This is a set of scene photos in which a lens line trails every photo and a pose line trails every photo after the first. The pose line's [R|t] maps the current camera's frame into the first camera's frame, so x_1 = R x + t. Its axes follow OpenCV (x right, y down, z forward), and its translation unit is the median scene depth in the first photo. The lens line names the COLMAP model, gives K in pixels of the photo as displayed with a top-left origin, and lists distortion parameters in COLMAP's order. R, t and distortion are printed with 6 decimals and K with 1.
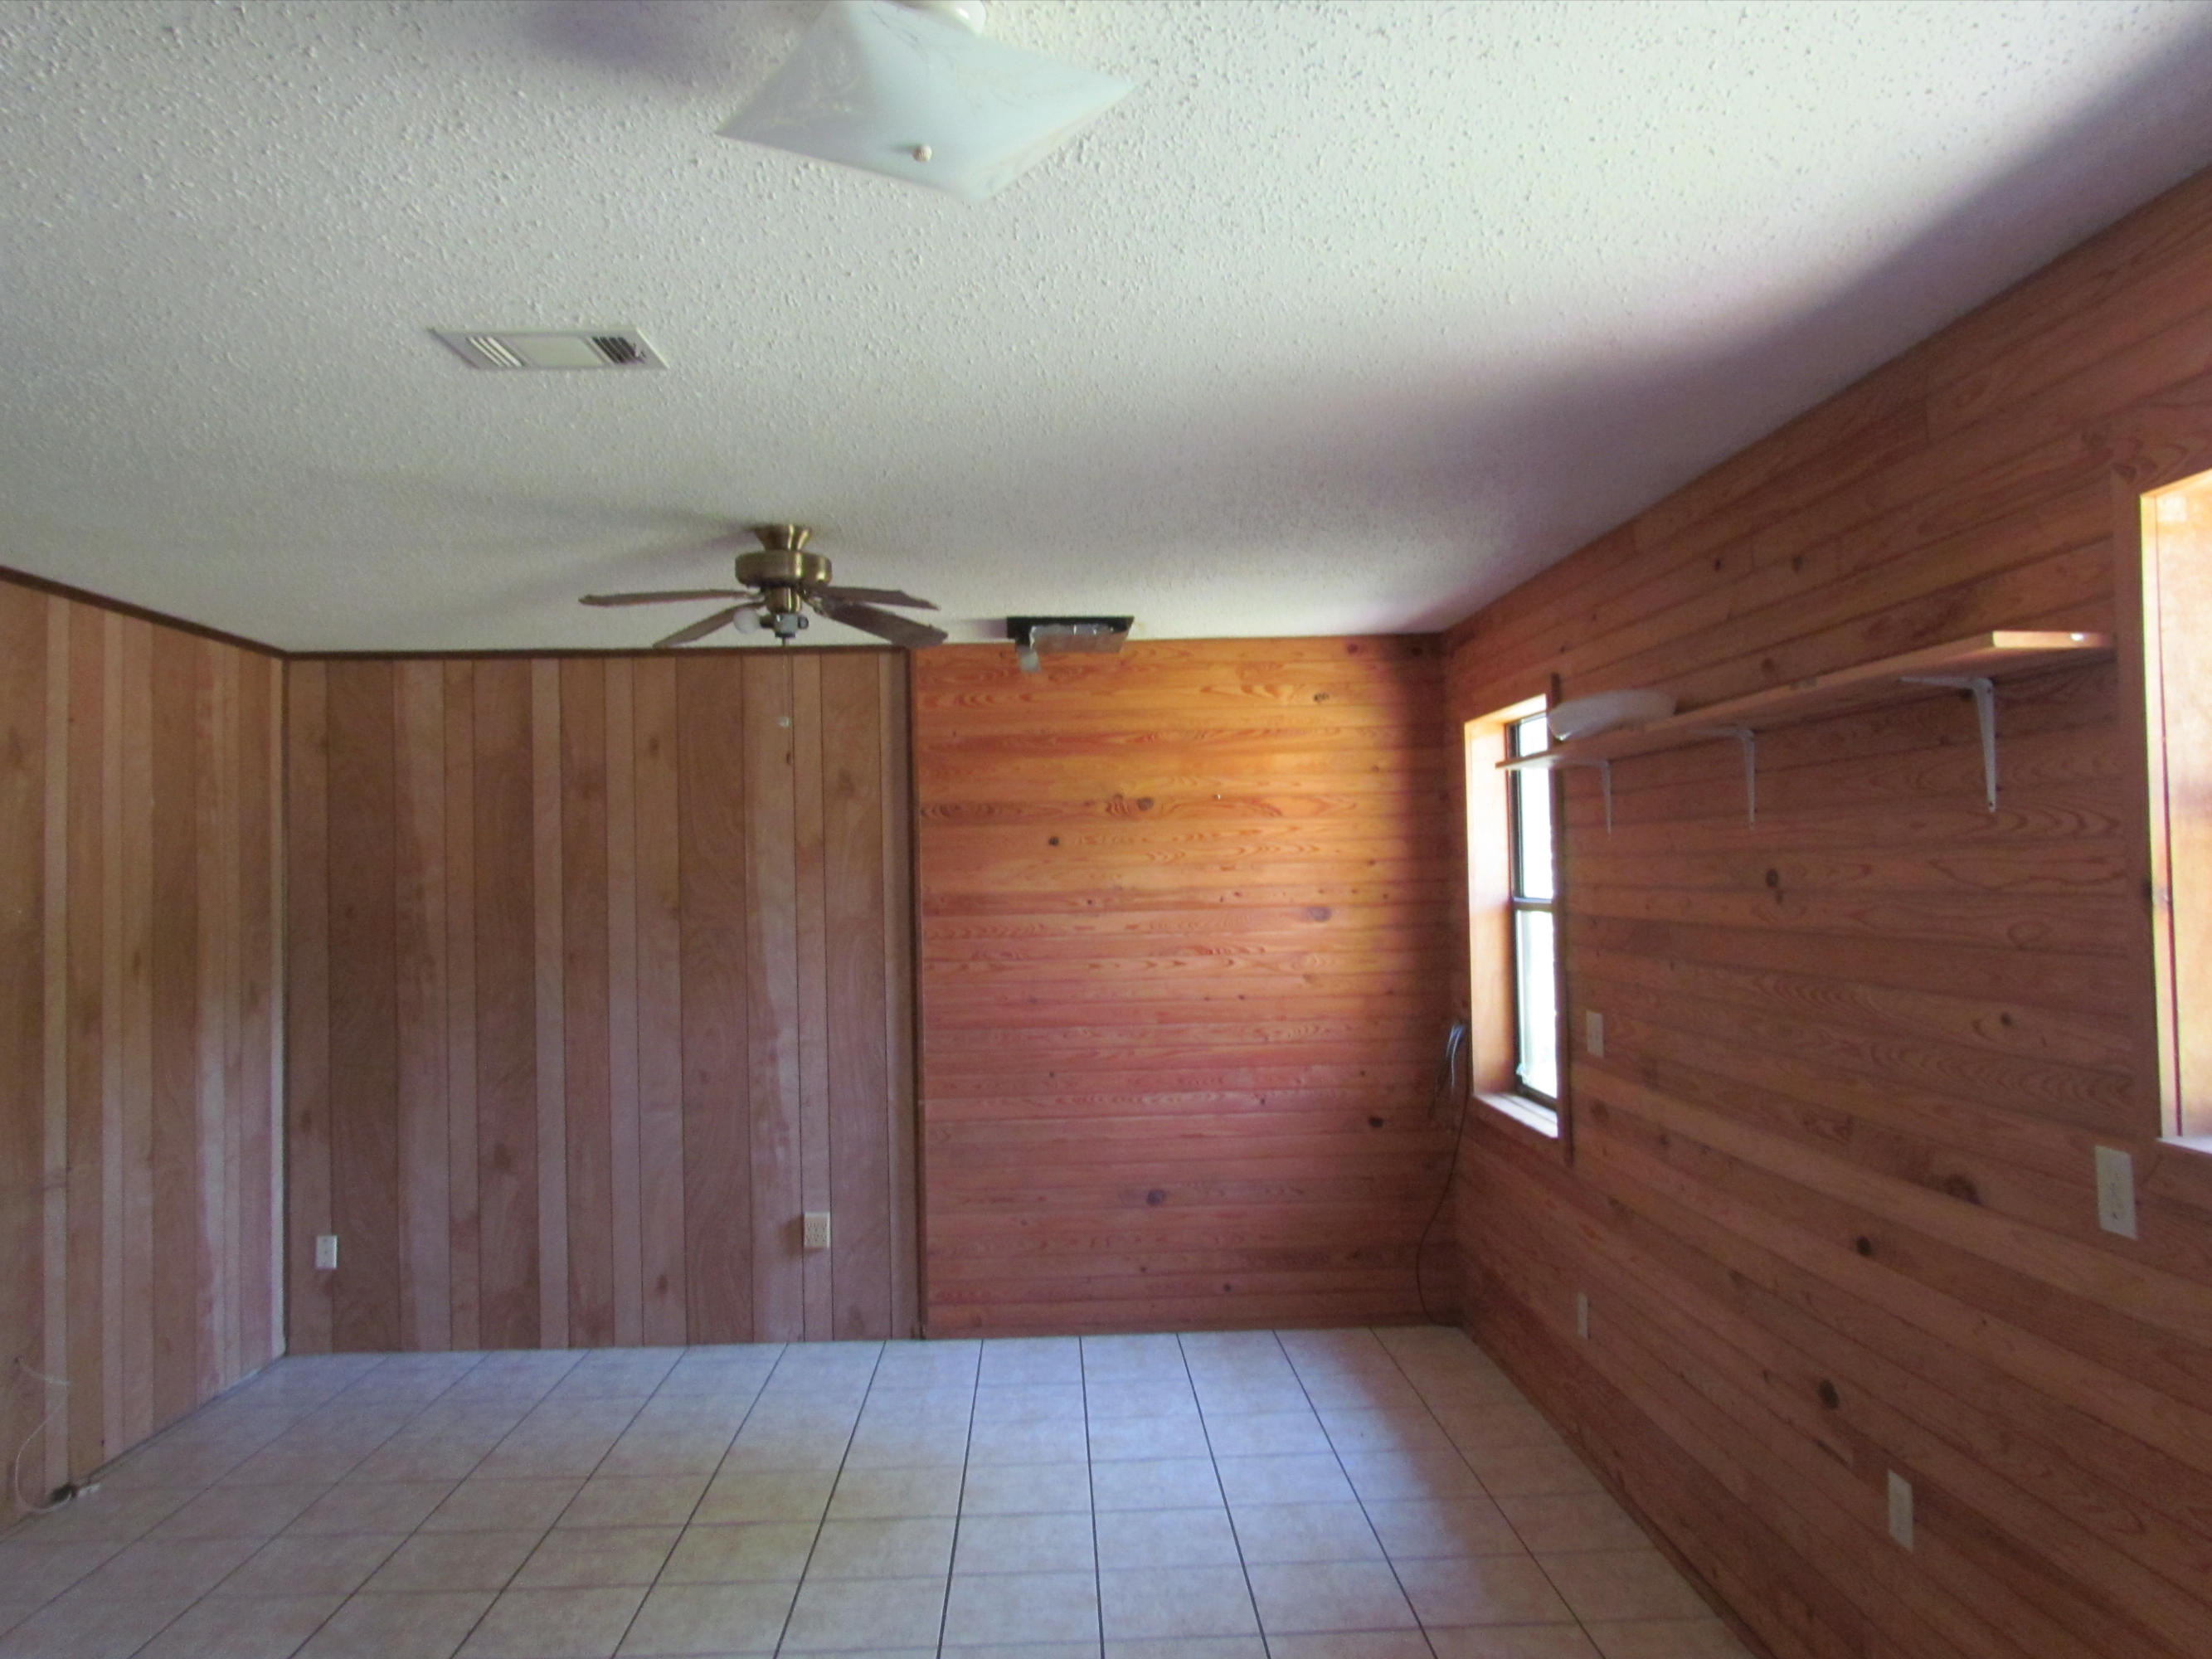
lens RADIAL K [[1549.3, 0, 1106.0], [0, 1549.3, 829.5], [0, 0, 1]] dist [0.040546, 0.001451]
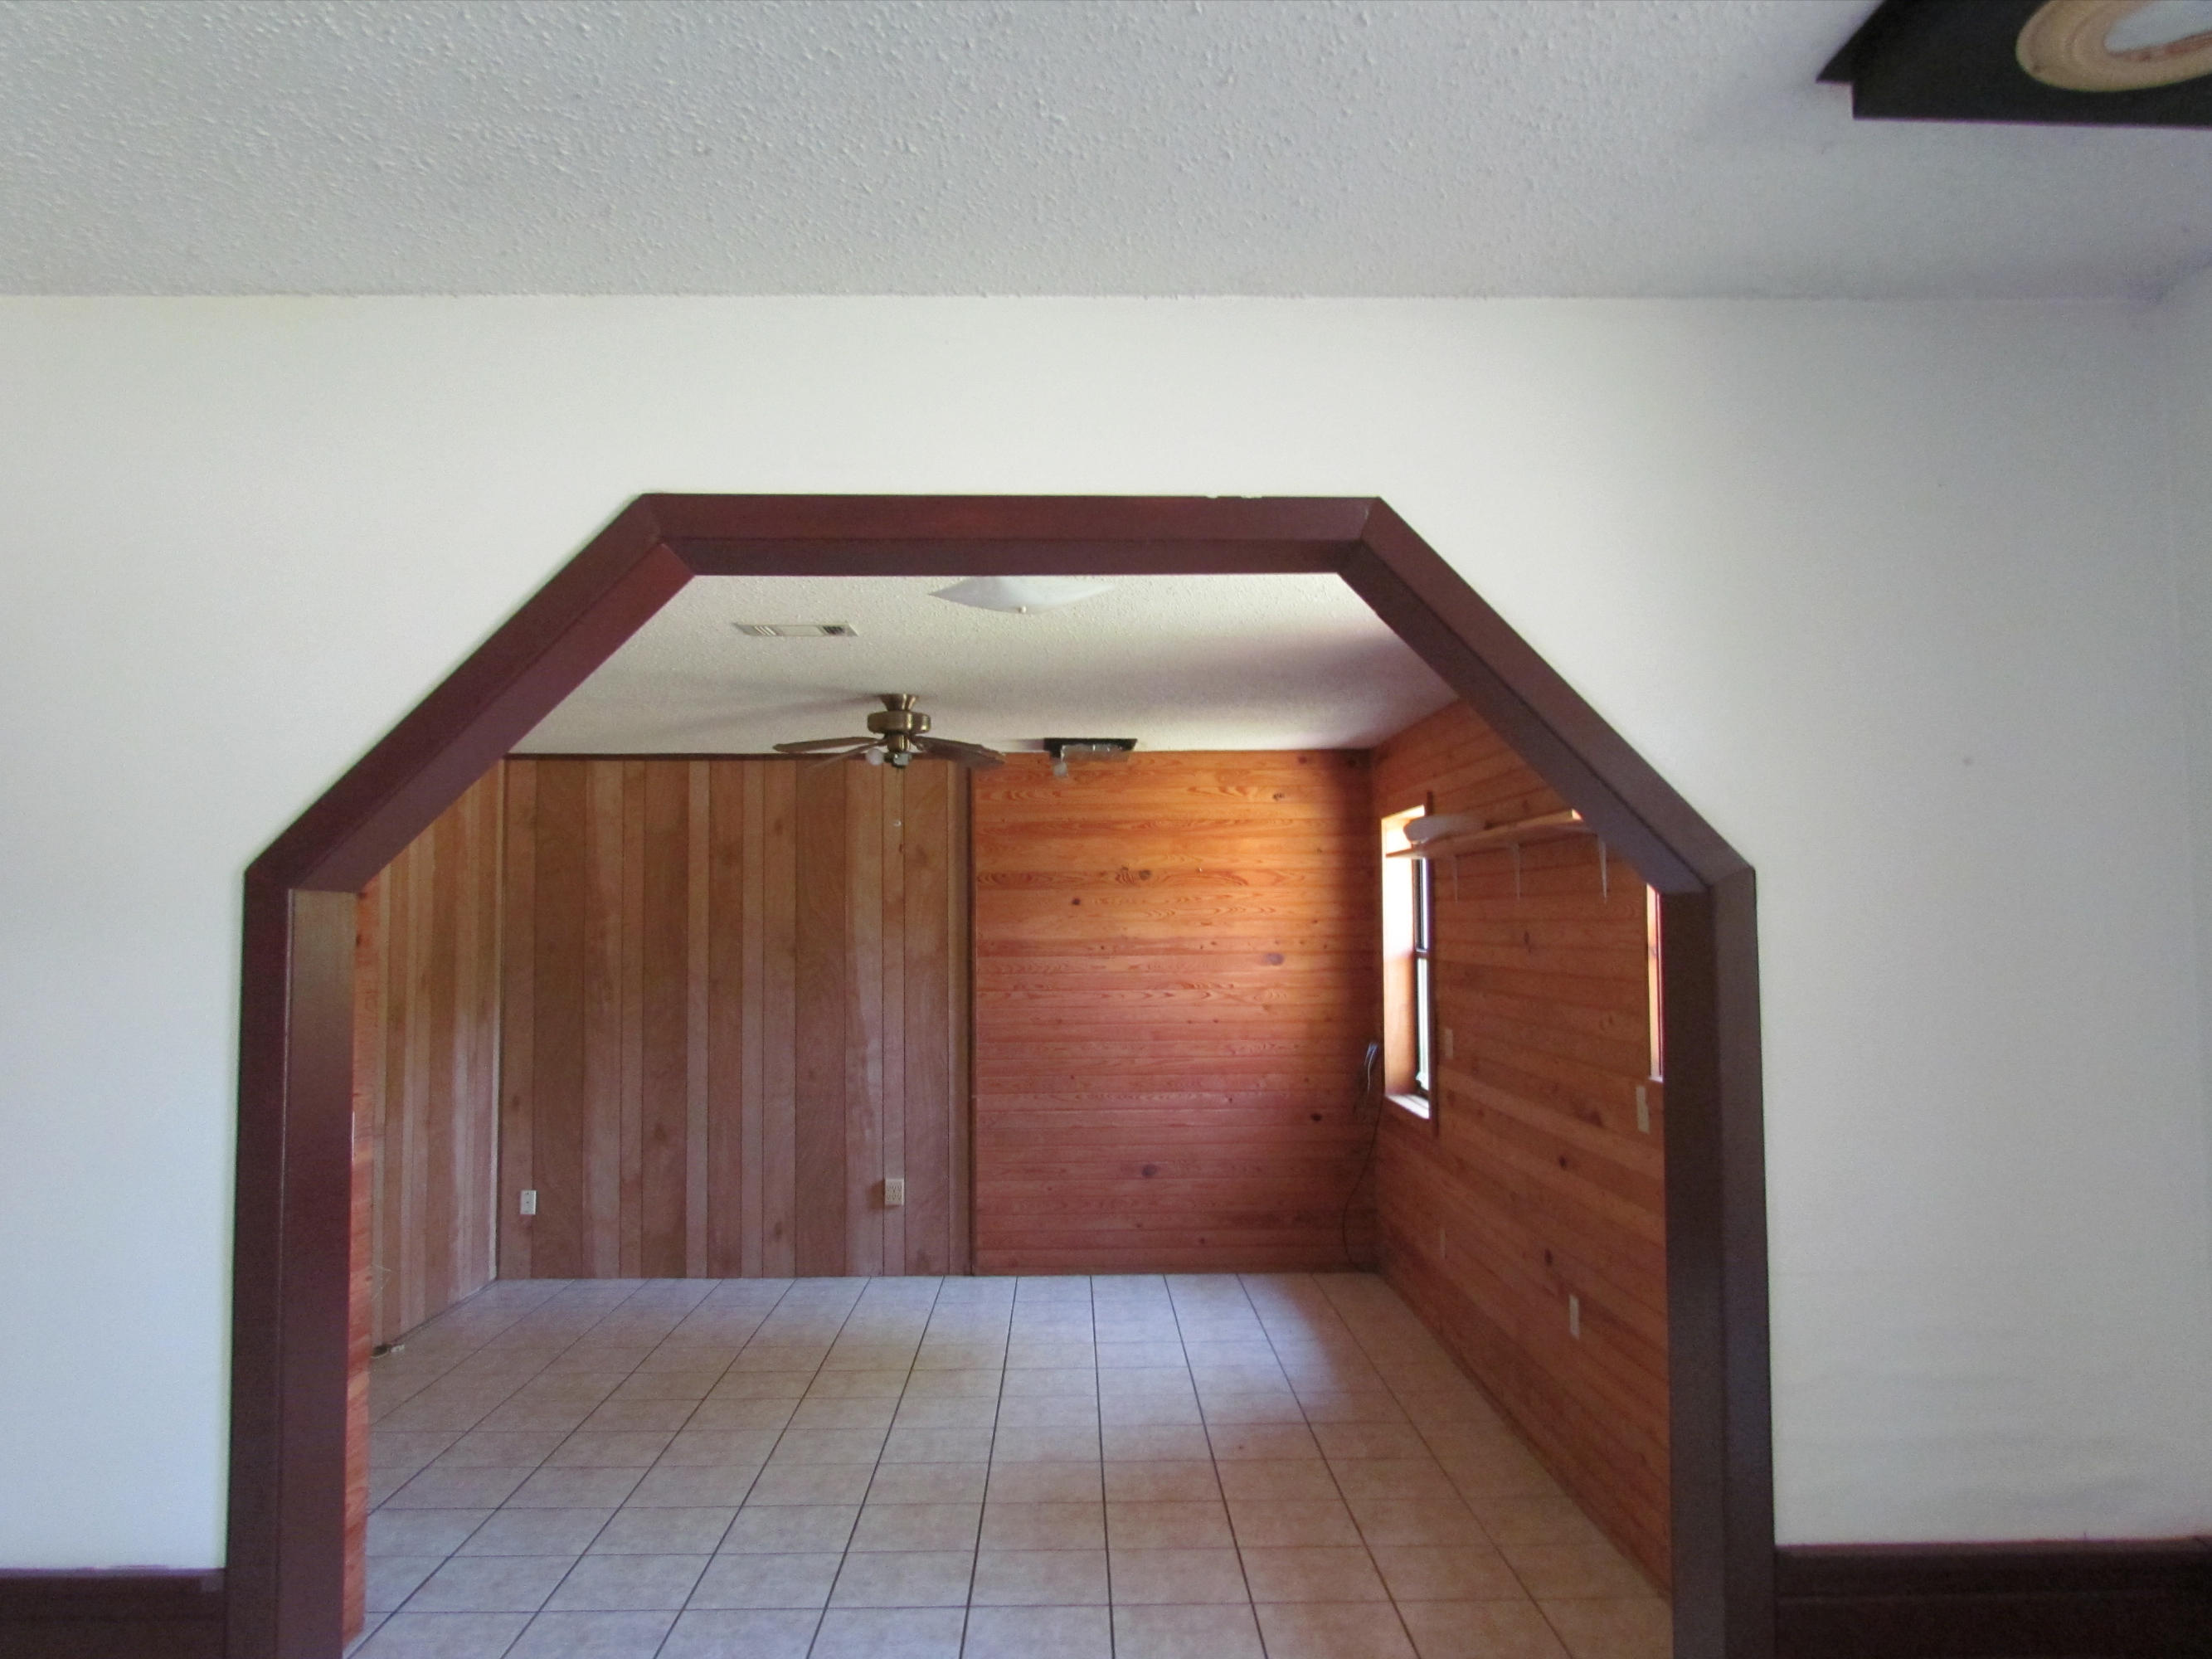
lens RADIAL K [[1549.3, 0, 1106.0], [0, 1549.3, 829.5], [0, 0, 1]] dist [0.040546, 0.001451]
pose [[0.999789, 0.013075, -0.015830, 0.012326], [-0.013562, 0.999425, -0.031071, -0.013626], [0.015414, 0.031279, 0.999392, -0.336868]]
